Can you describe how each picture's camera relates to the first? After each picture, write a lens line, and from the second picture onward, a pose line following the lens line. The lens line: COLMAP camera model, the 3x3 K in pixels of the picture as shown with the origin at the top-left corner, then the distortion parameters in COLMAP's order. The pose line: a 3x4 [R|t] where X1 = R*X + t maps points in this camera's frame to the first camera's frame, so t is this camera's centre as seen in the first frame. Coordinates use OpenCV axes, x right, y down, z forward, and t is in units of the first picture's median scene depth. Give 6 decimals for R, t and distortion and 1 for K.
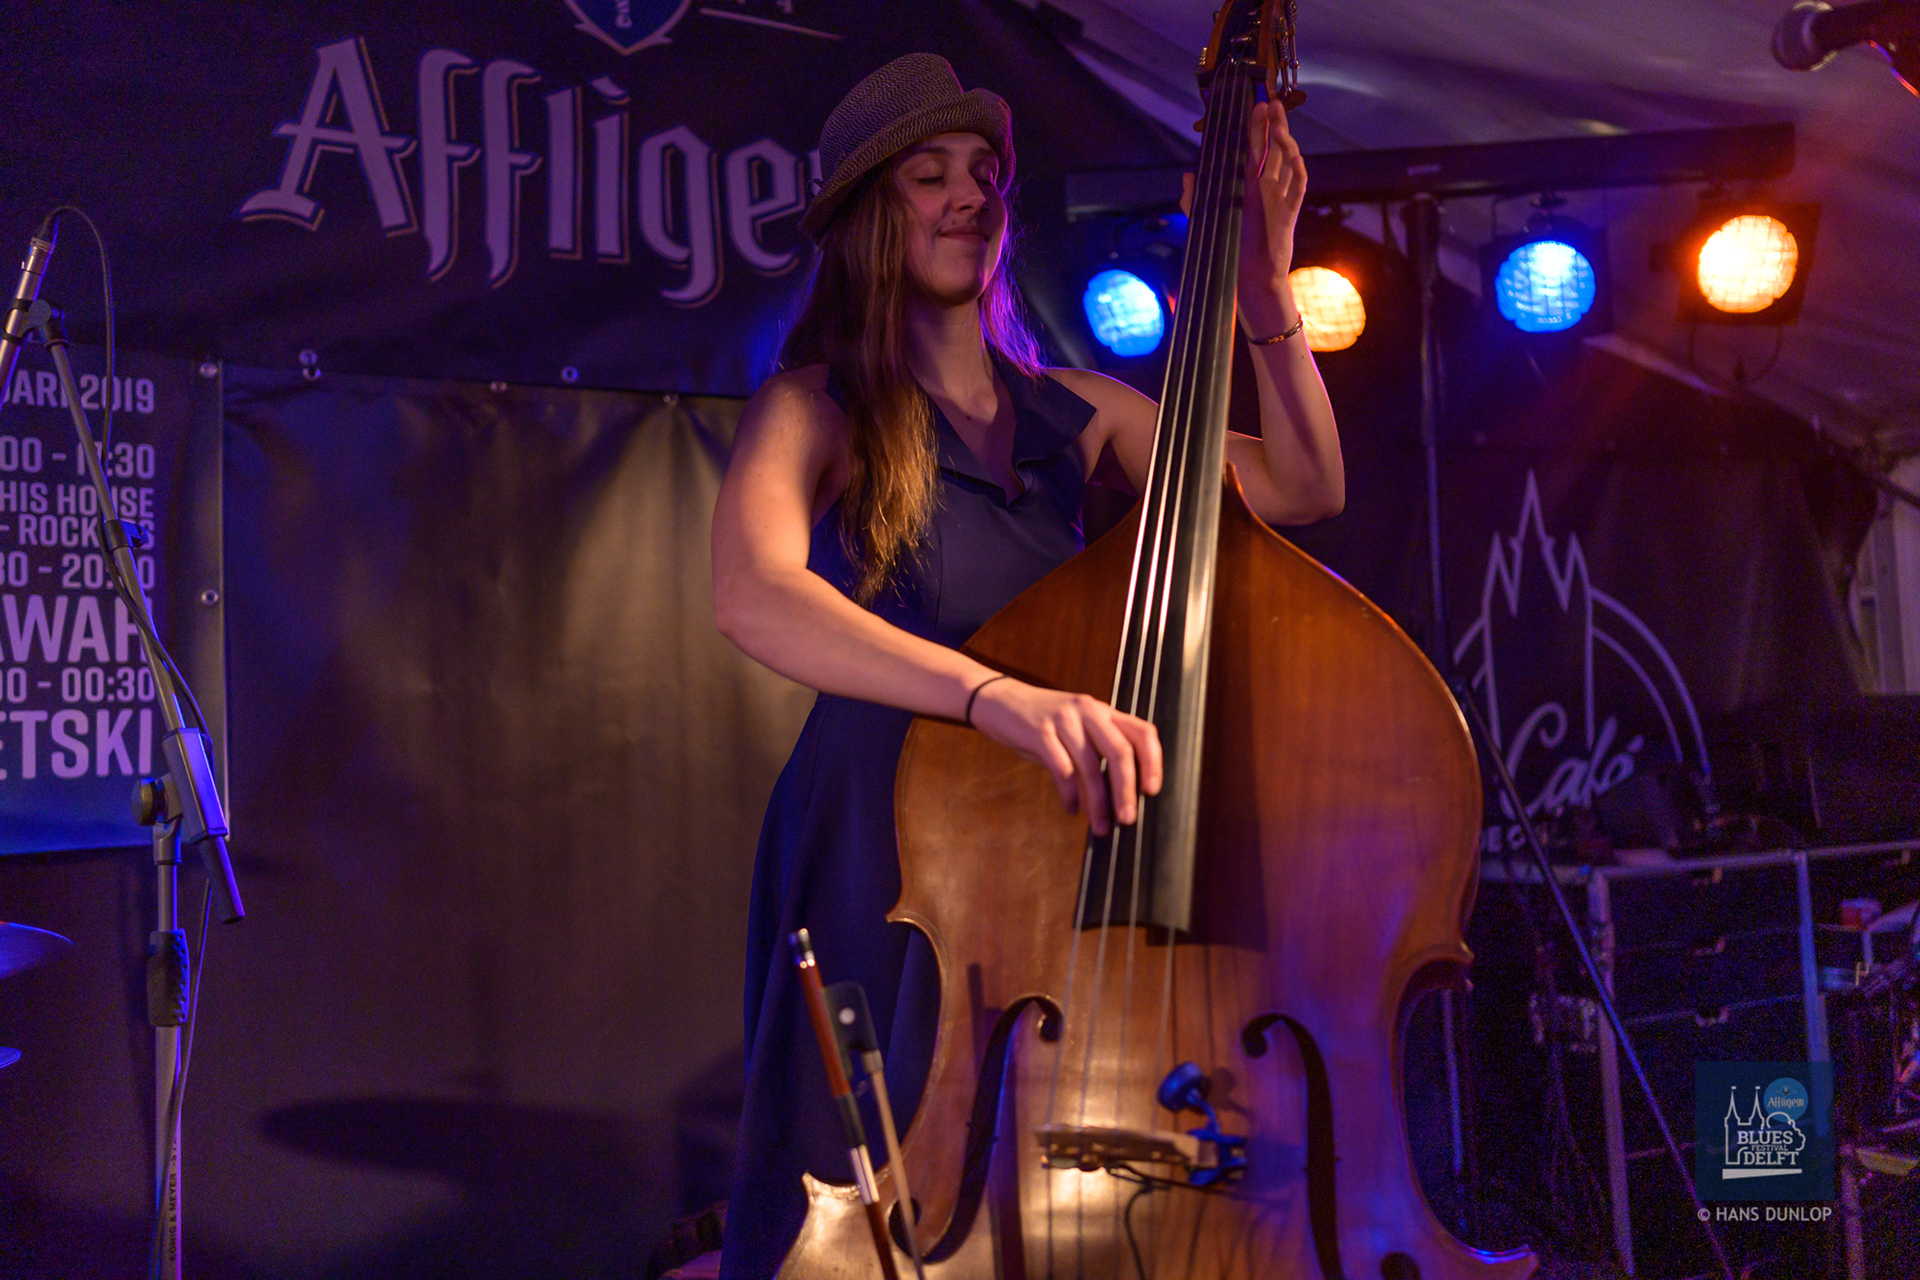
lens RADIAL K [[1811.0, 0, 944.9], [0, 1811.0, 644.5], [0, 0, 1]] dist [0.092370, 0.000000]
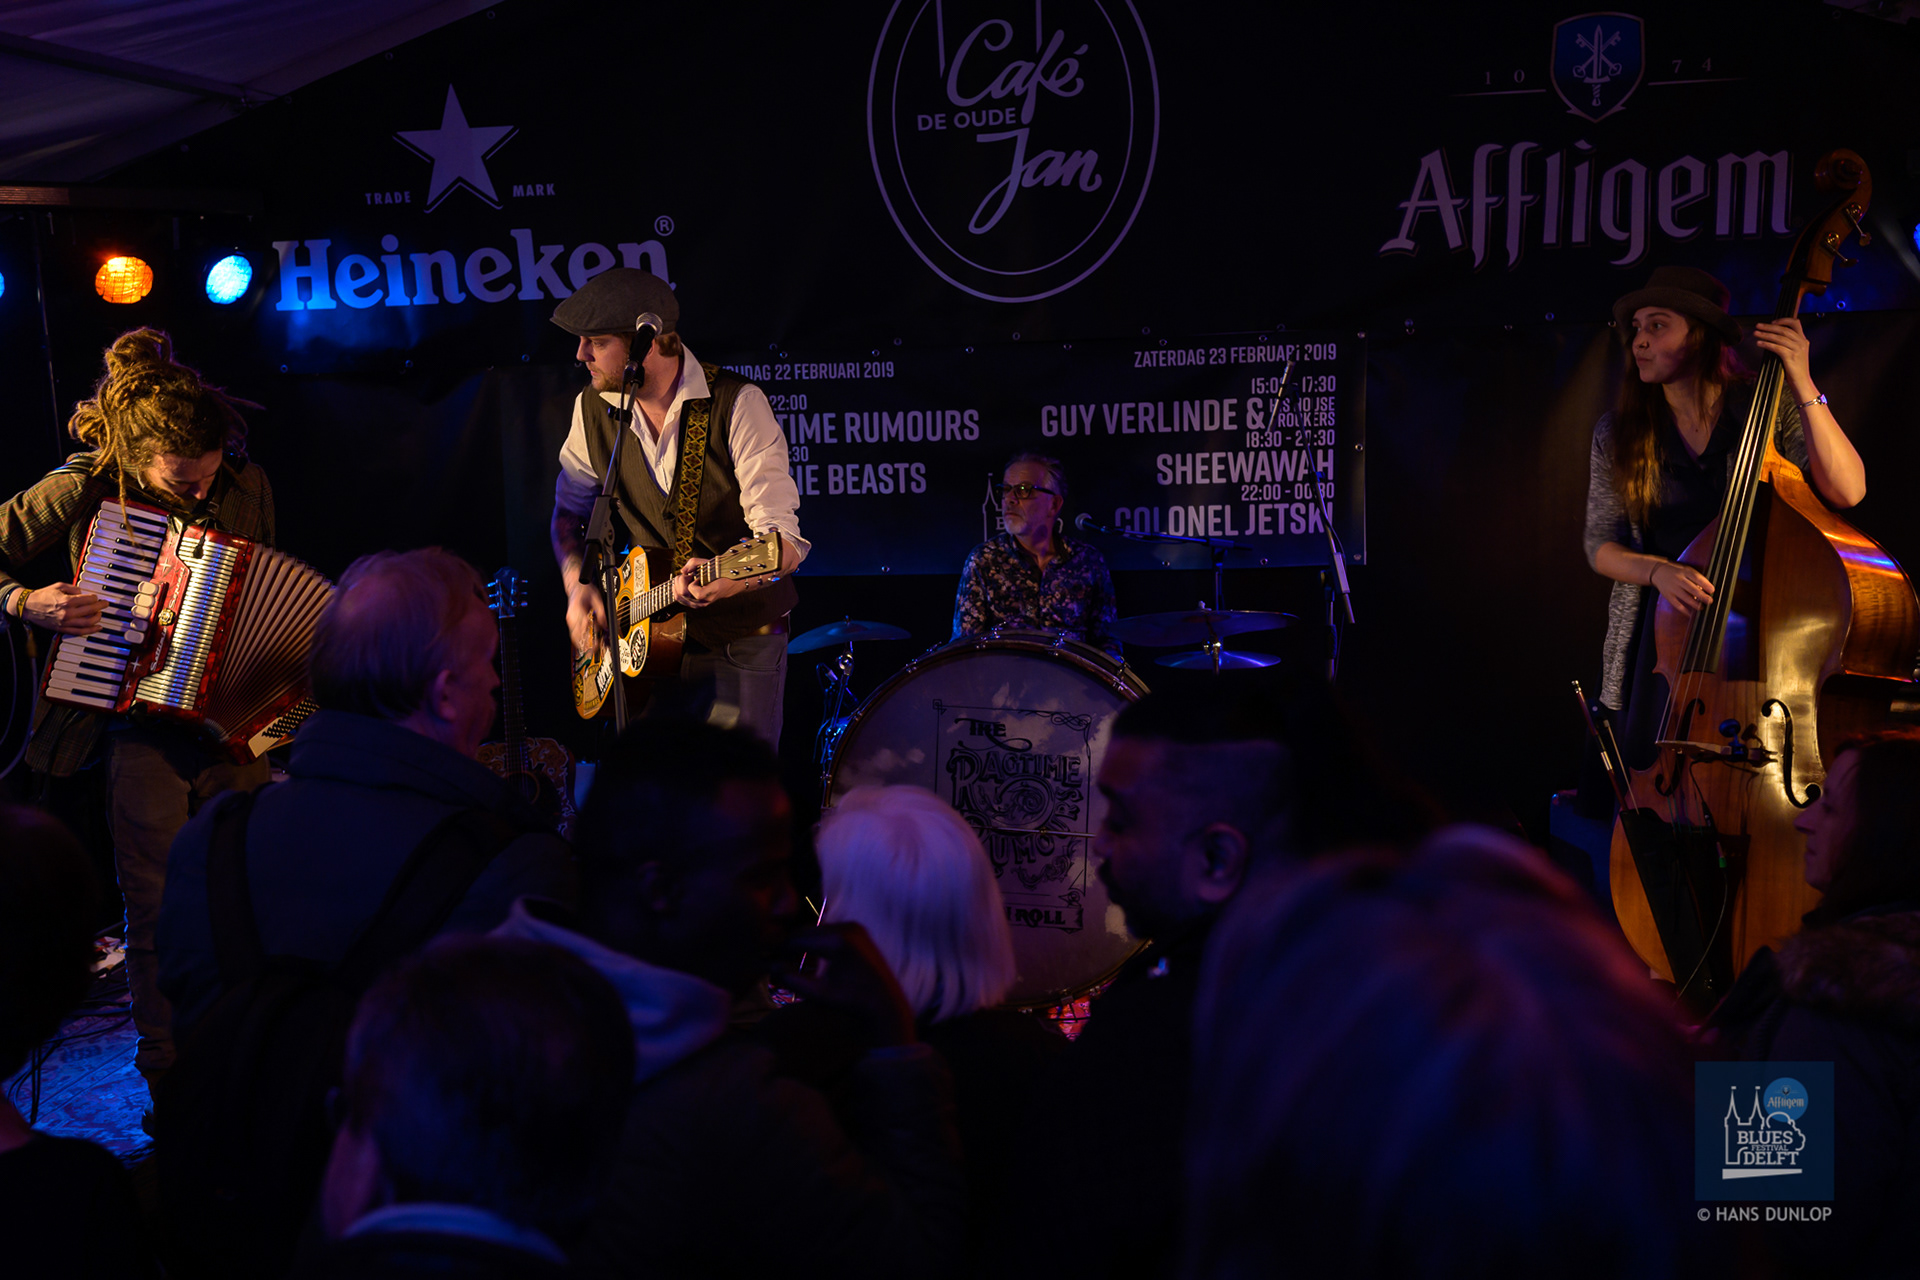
lens RADIAL K [[1811.0, 0, 984.8], [0, 1811.0, 638.0], [0, 0, 1]] dist [0.092370, 0.000000]
pose [[0.819151, 0.089113, -0.566614, 0.442083], [0.026203, 0.981012, 0.192169, -0.225294], [0.572980, -0.172263, 0.801261, -0.934240]]
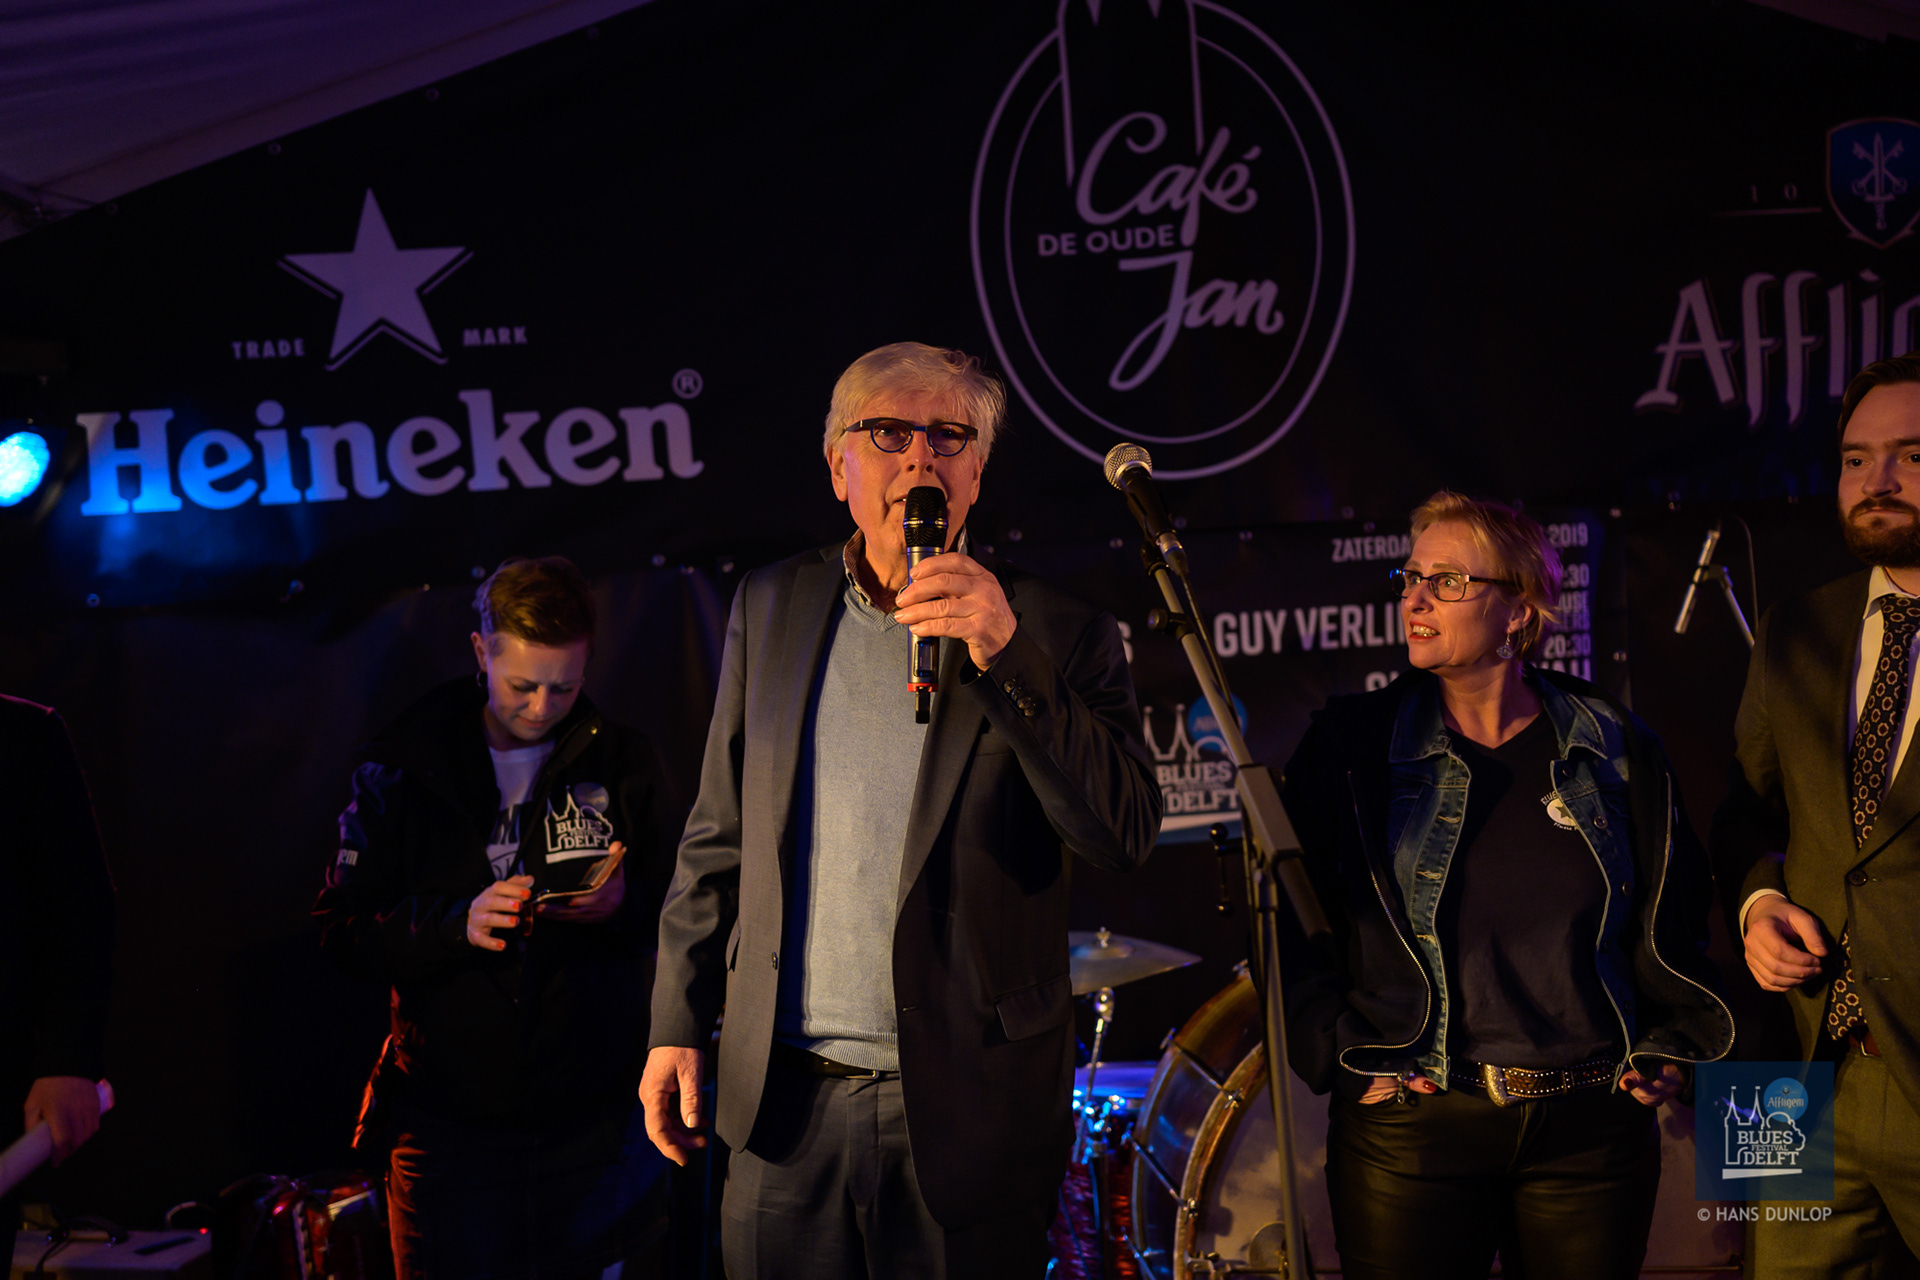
lens RADIAL K [[1811.0, 0, 974.2], [0, 1811.0, 637.3], [0, 0, 1]] dist [0.092370, 0.000000]
pose [[0.921974, -0.014064, -0.386997, -0.310900], [0.044433, 0.996582, 0.069638, -0.181762], [0.384695, -0.081400, 0.919448, -0.679533]]
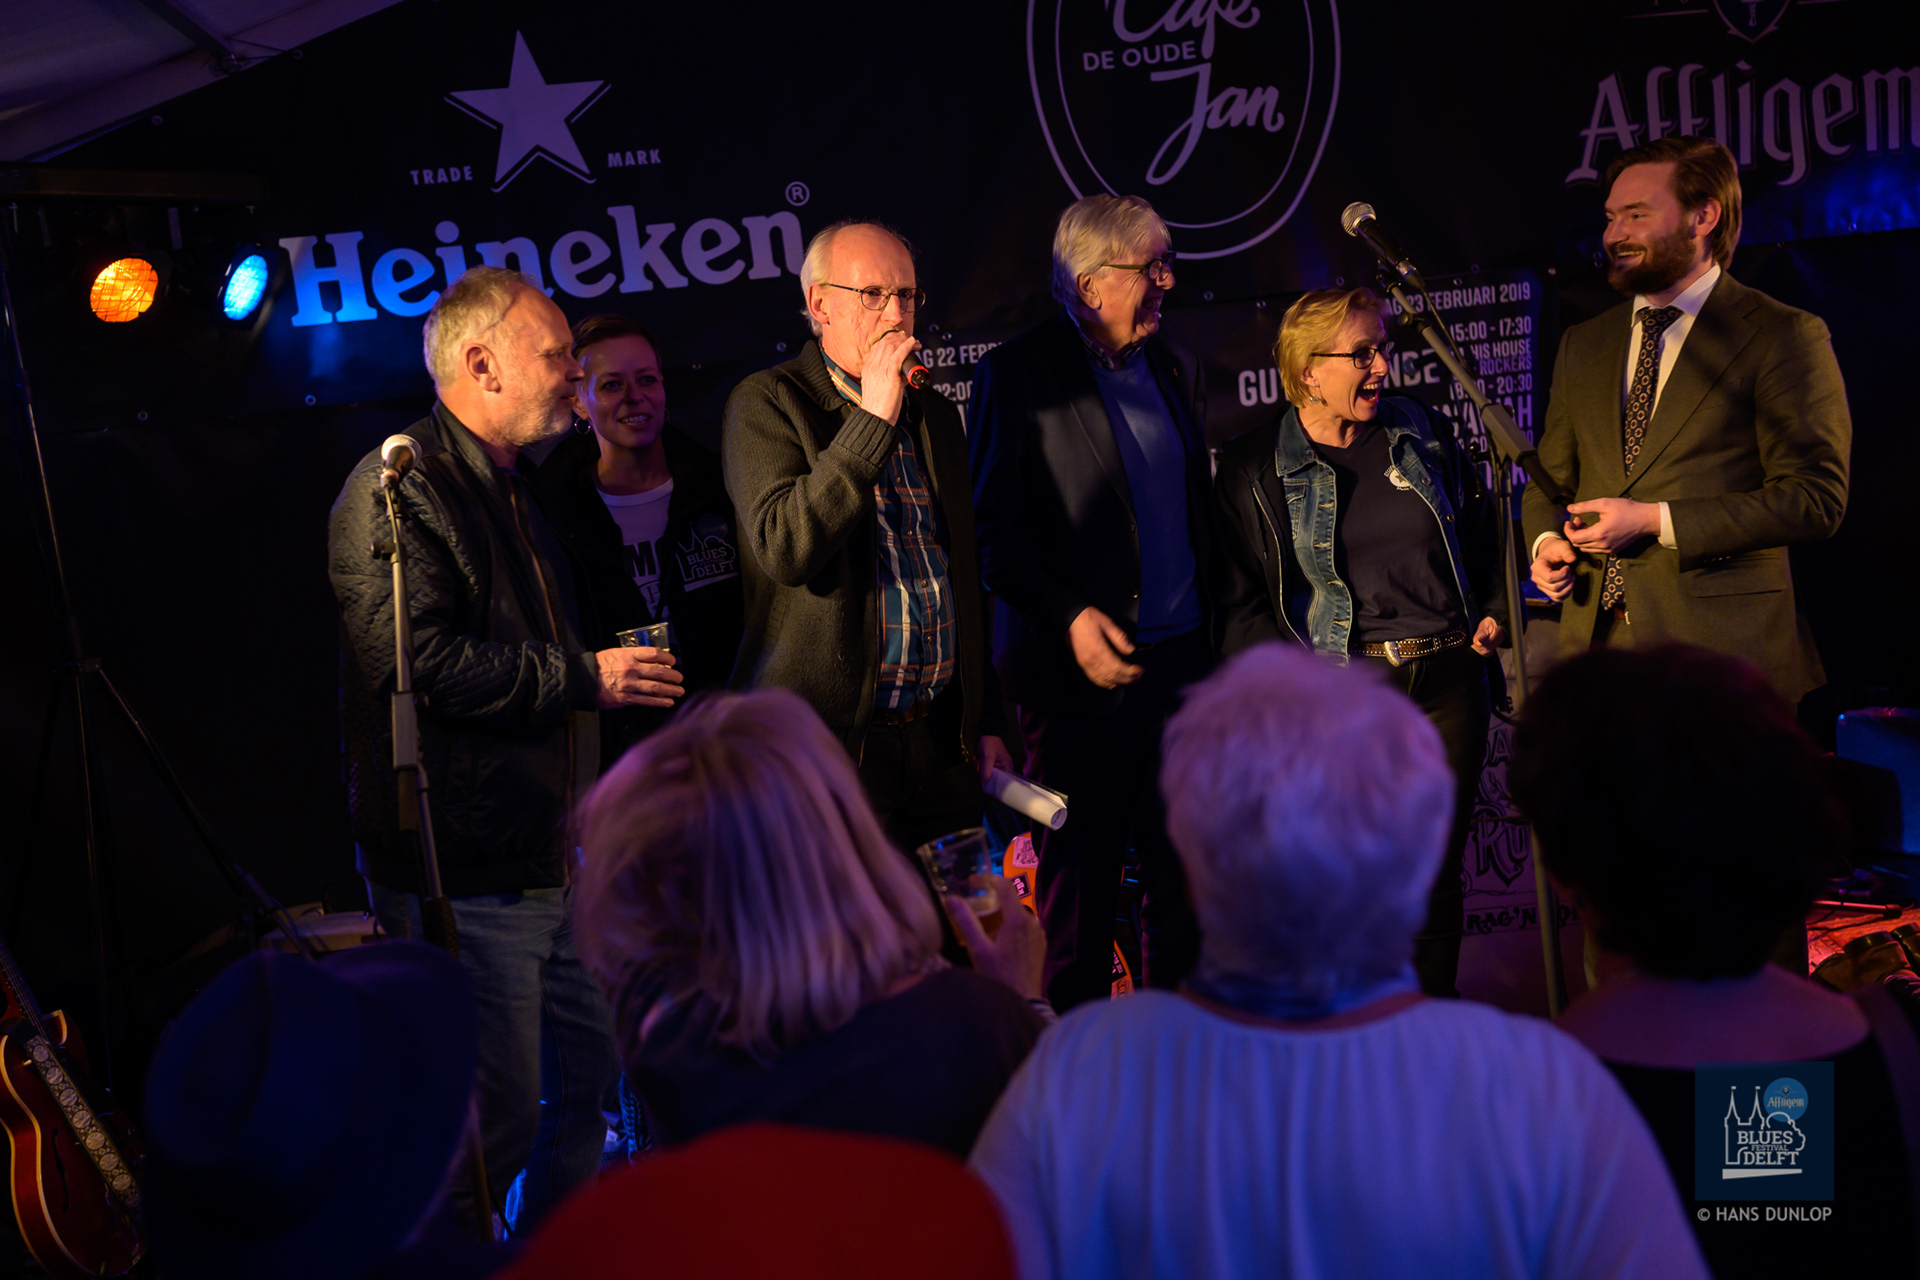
lens RADIAL K [[1811.0, 0, 972.8], [0, 1811.0, 628.1], [0, 0, 1]] dist [0.092370, 0.000000]
pose [[0.955666, -0.037041, -0.292113, -0.445148], [0.088715, 0.982179, 0.165691, -0.159463], [0.280769, -0.184260, 0.941922, -1.076413]]
